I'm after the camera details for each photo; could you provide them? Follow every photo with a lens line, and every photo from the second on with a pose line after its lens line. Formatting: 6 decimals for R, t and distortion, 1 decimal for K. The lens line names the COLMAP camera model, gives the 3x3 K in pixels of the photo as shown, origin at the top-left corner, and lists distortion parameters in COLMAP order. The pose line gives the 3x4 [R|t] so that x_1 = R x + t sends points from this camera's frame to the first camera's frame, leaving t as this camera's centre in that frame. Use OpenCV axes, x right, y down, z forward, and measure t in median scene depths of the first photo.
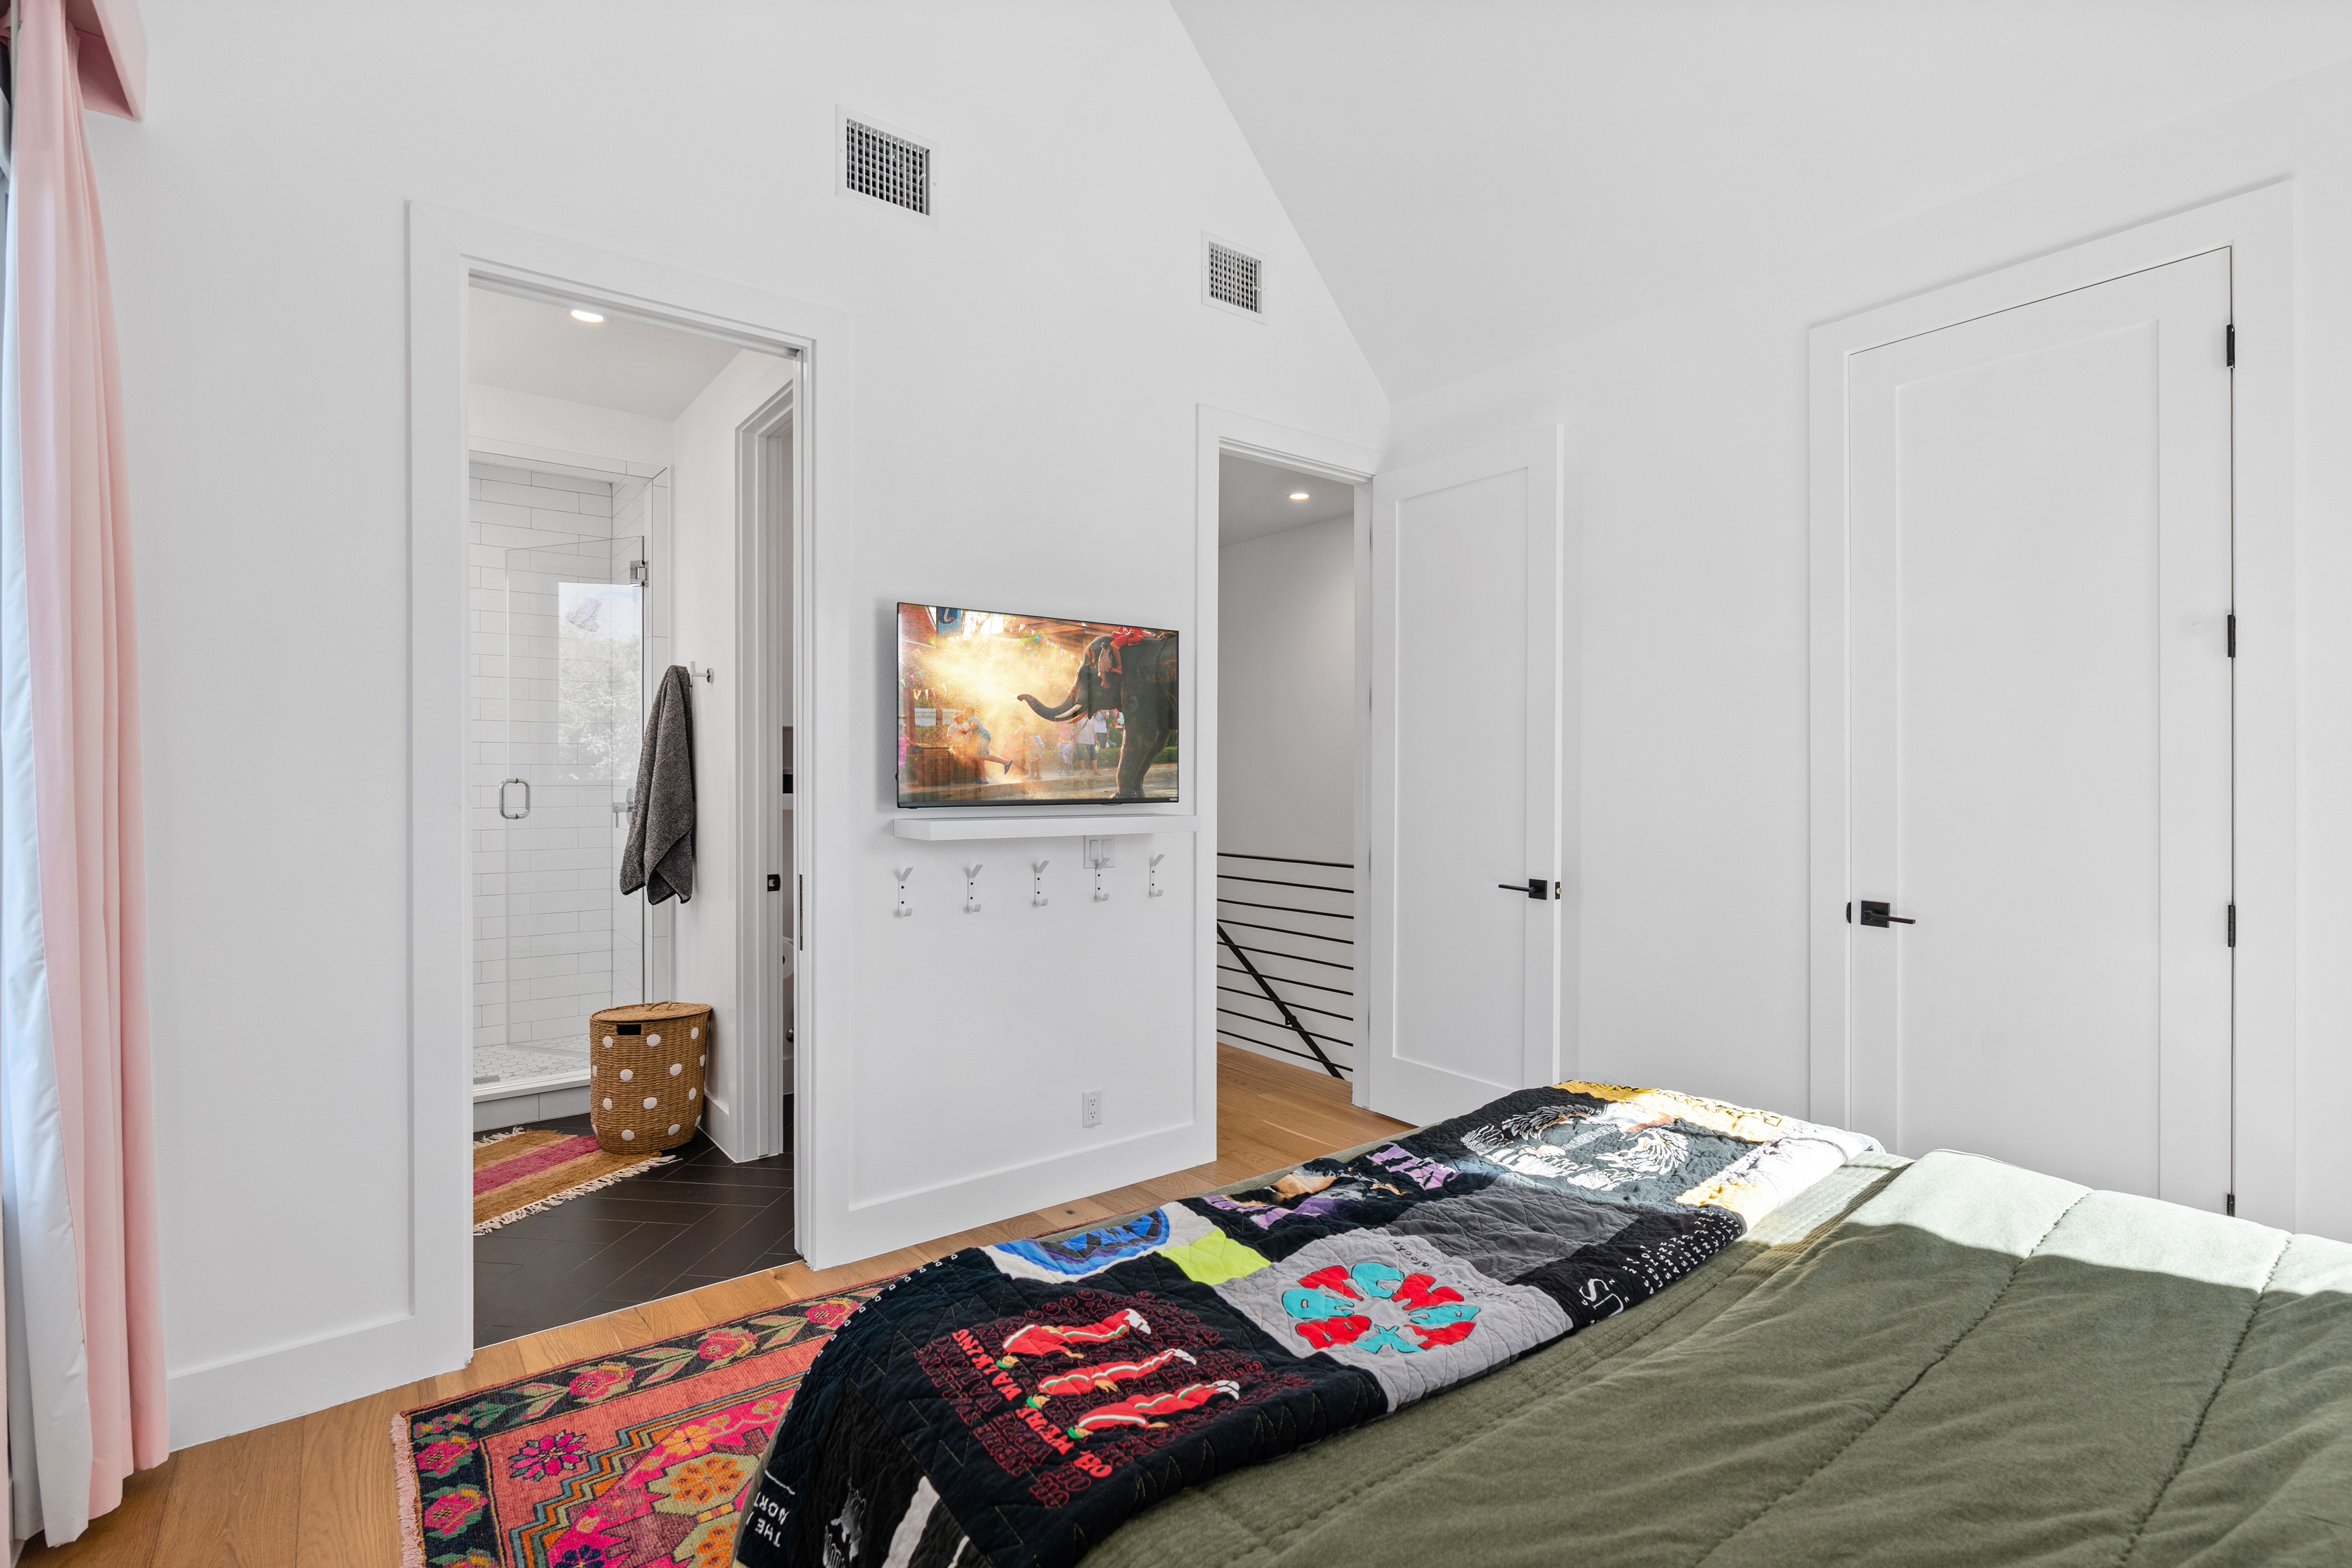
lens RADIAL K [[1070.2, 0, 1169.7], [0, 1070.2, 786.2], [0, 0, 1]] dist [-0.008051, 0.002290]
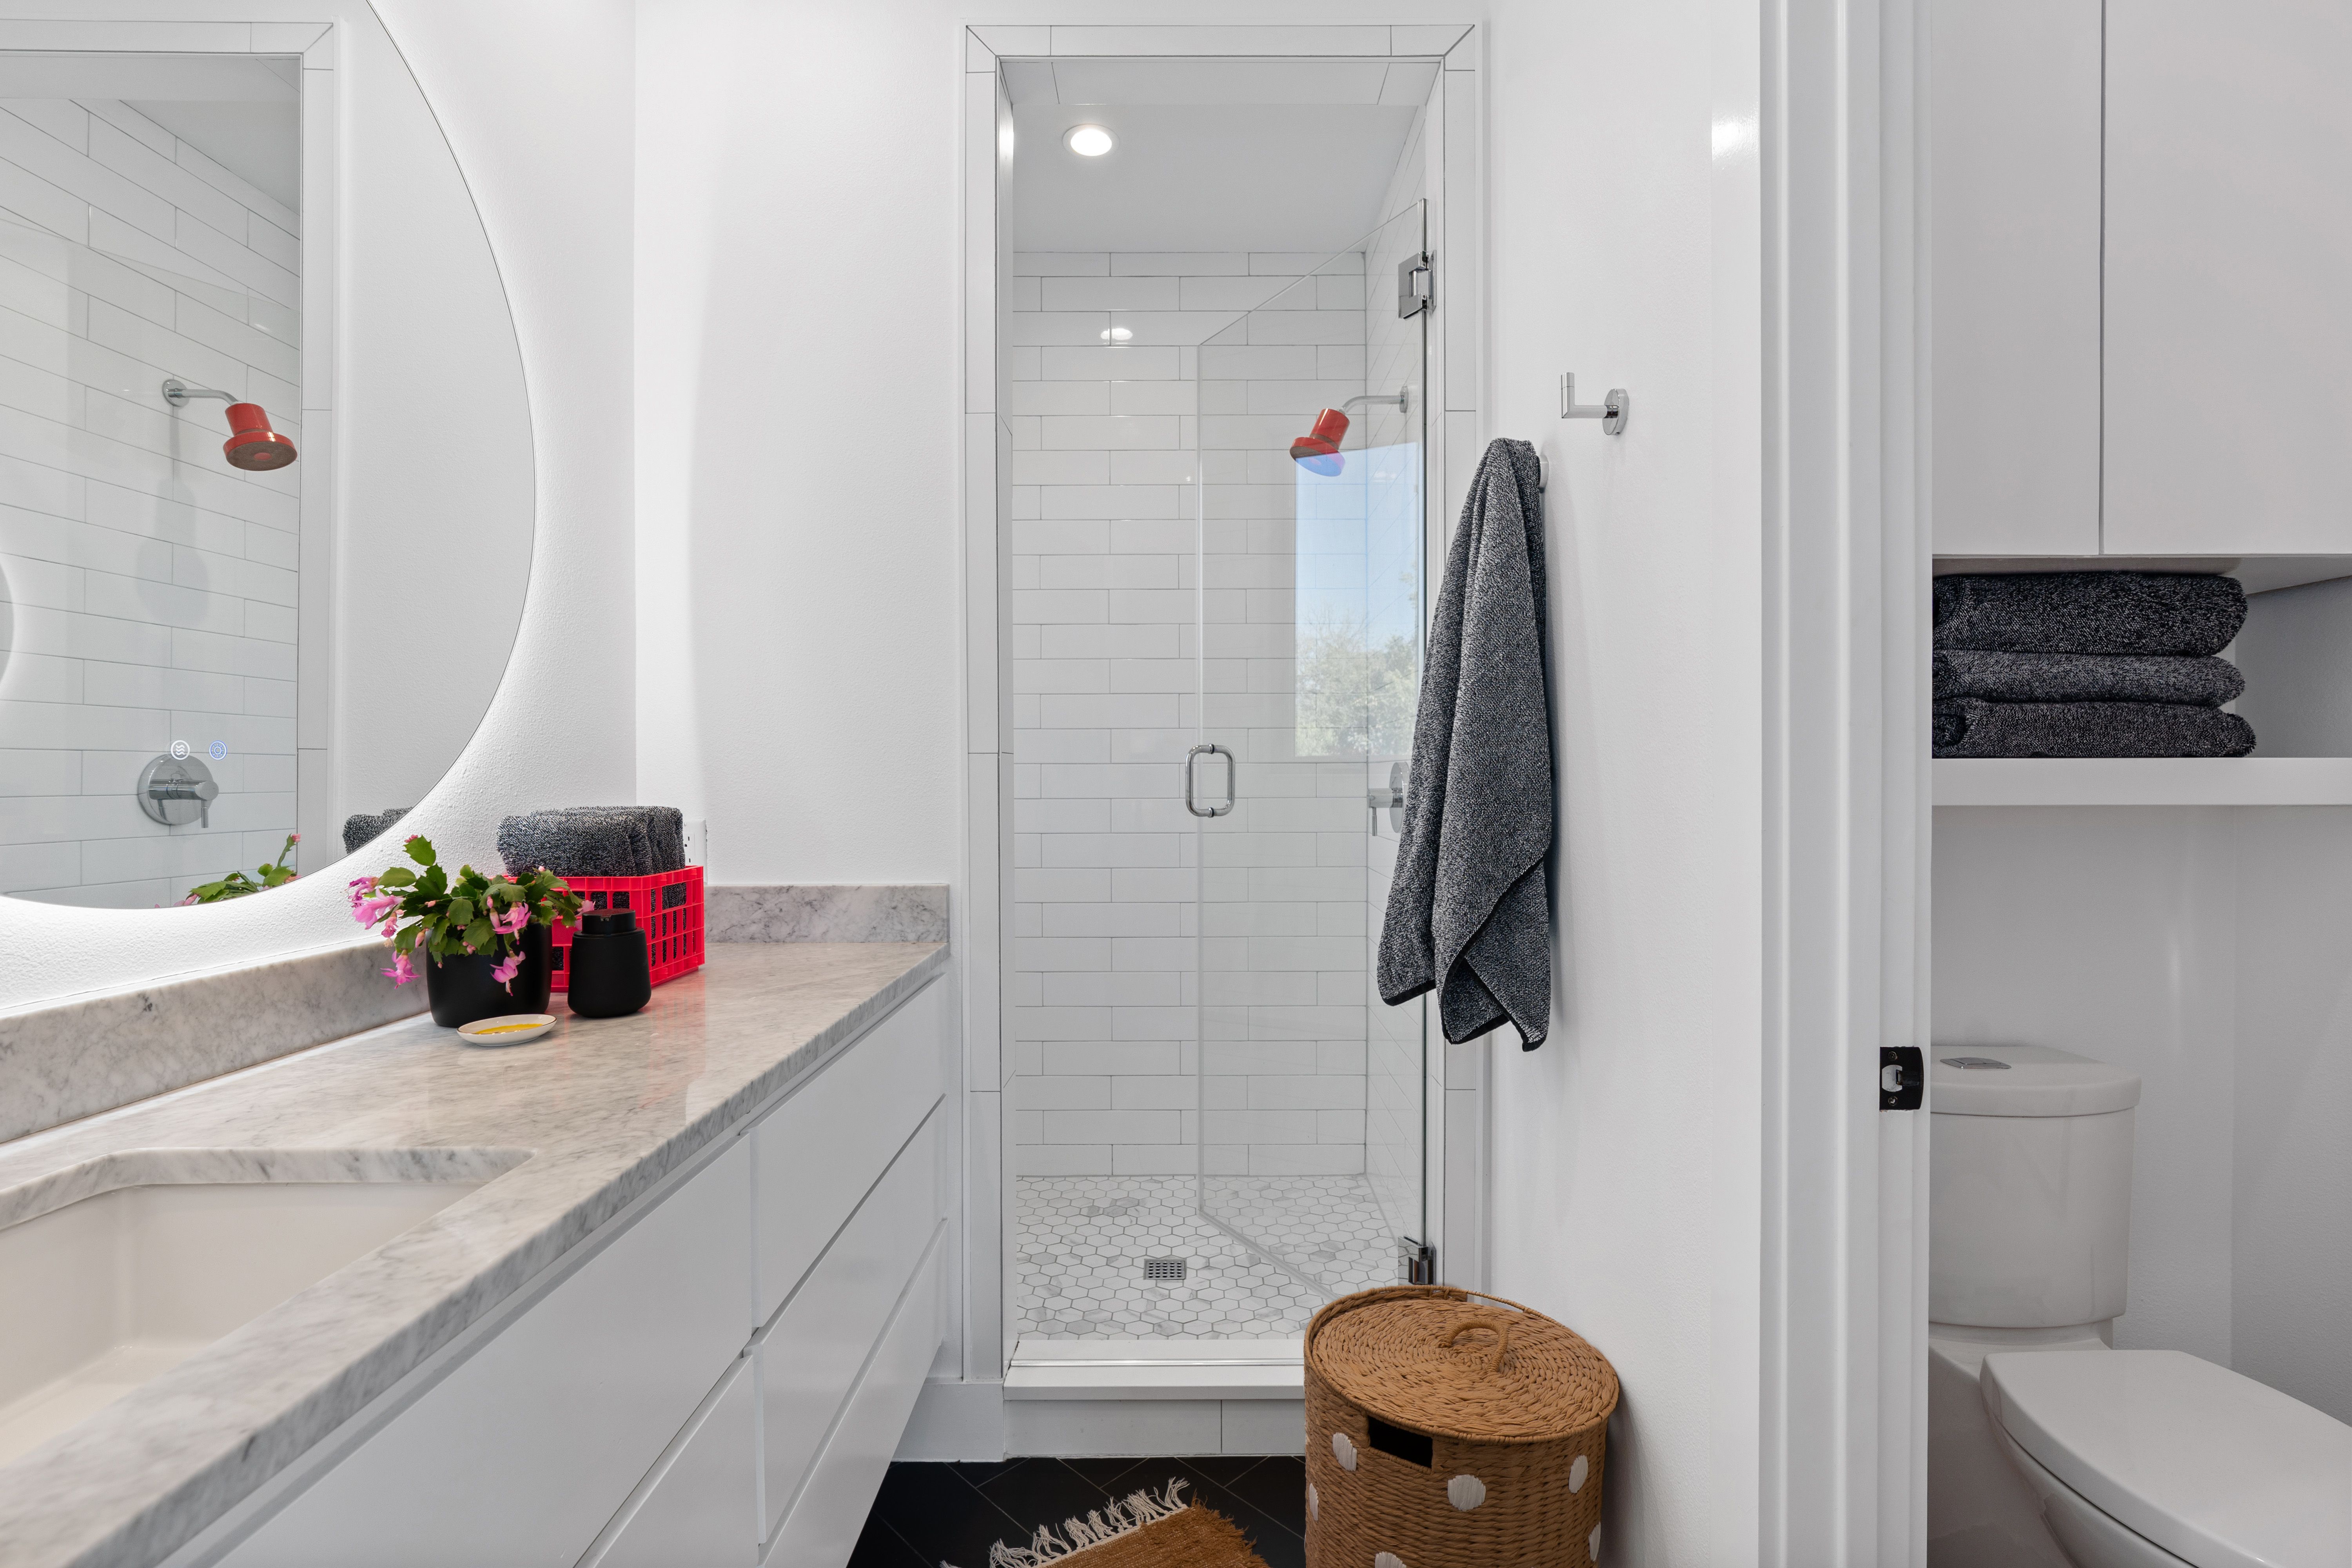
lens RADIAL K [[1070.2, 0, 1174.5], [0, 1070.2, 784.6], [0, 0, 1]] dist [-0.008051, 0.002290]
pose [[0.785293, -0.000424, -0.619124, -0.318418], [-0.000710, 0.999998, -0.001585, 0.016488], [0.619123, 0.001684, 0.785292, 0.622469]]
